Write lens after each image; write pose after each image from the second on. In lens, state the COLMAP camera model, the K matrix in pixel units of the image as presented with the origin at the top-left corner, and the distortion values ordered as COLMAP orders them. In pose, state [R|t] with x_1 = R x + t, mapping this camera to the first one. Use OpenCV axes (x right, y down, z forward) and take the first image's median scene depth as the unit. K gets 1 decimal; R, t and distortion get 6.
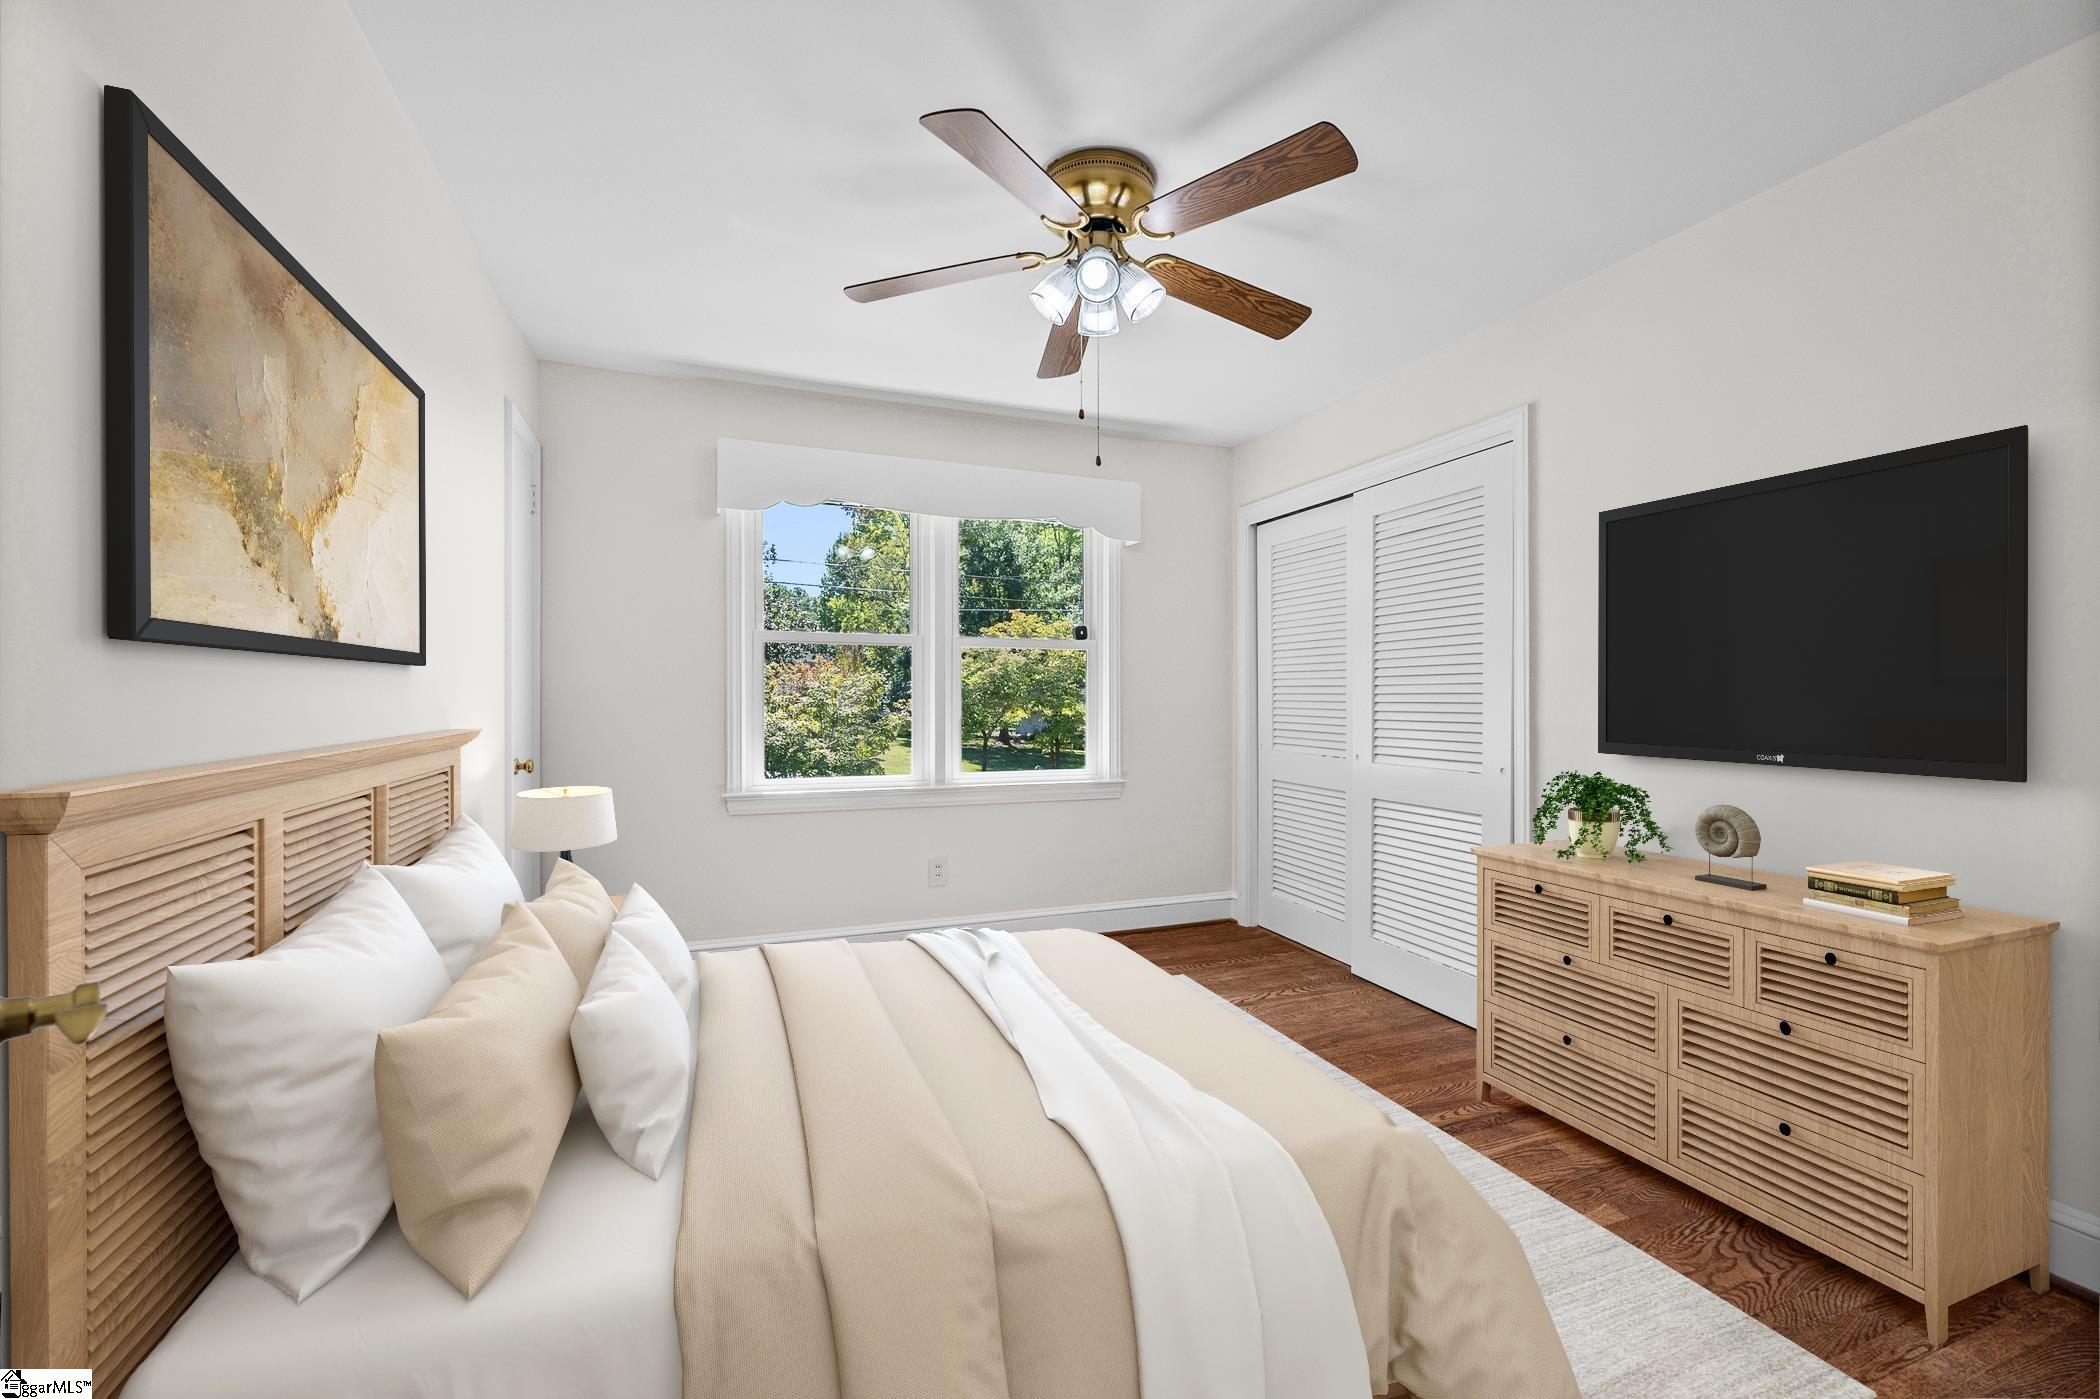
lens RADIAL K [[843.2, 0, 1054.7], [0, 843.2, 695.4], [0, 0, 1]] dist [-0.001760, 0.000289]
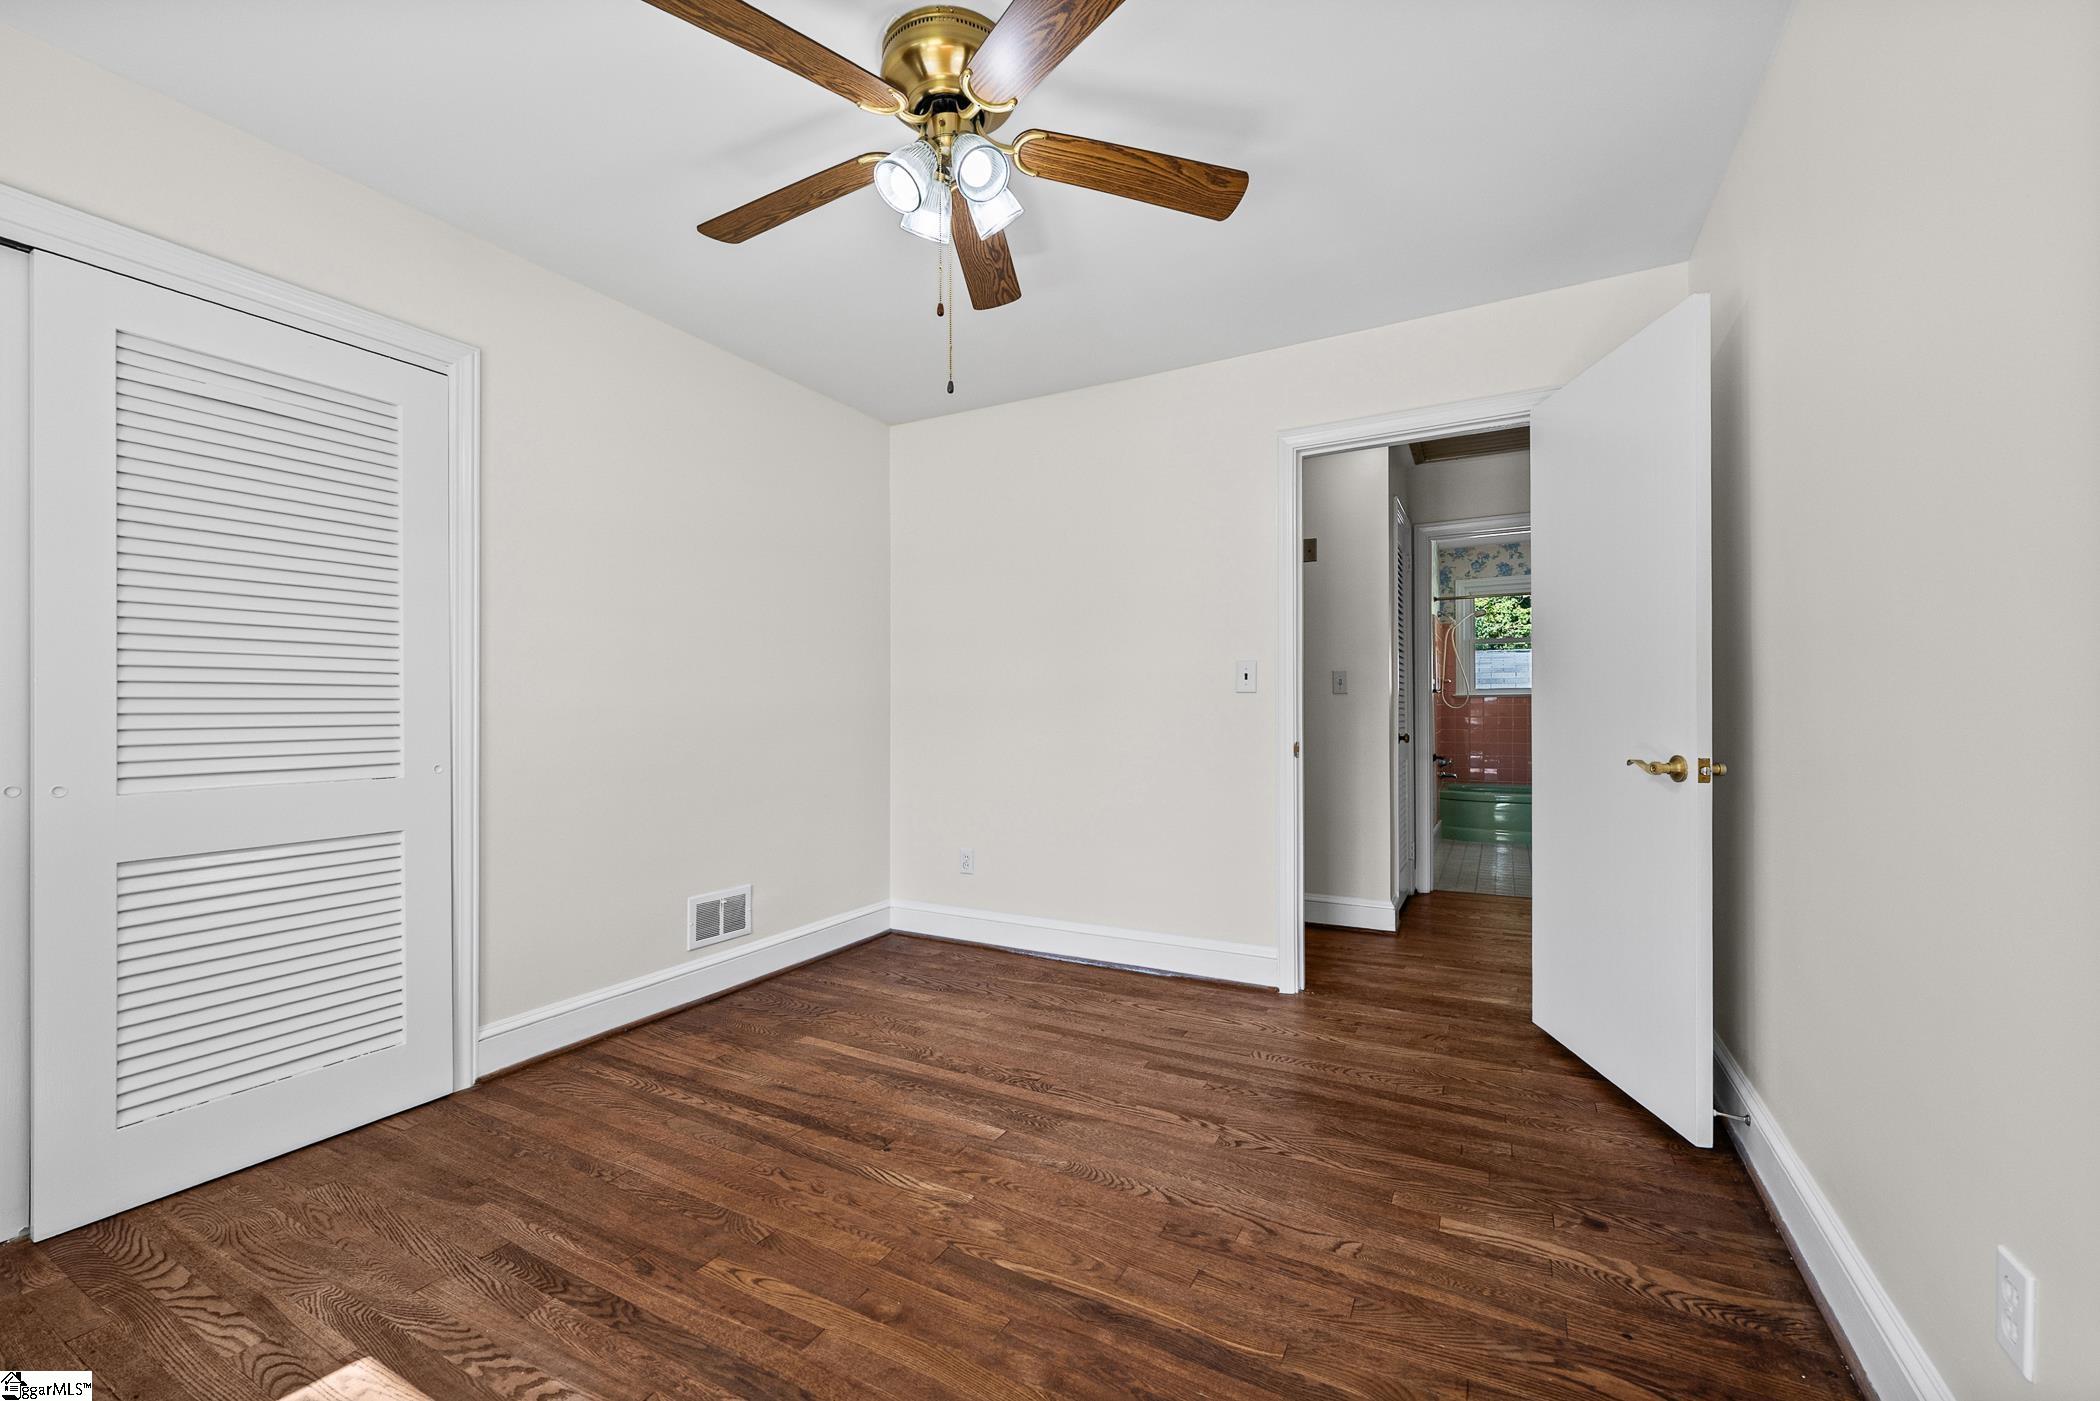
lens RADIAL K [[843.2, 0, 1063.3], [0, 843.2, 704.1], [0, 0, 1]] dist [-0.001760, 0.000289]
pose [[-0.639941, -0.001561, 0.768423, -0.467134], [0.000907, 0.999996, 0.002786, 0.022841], [-0.768424, 0.002480, -0.639937, 1.011522]]
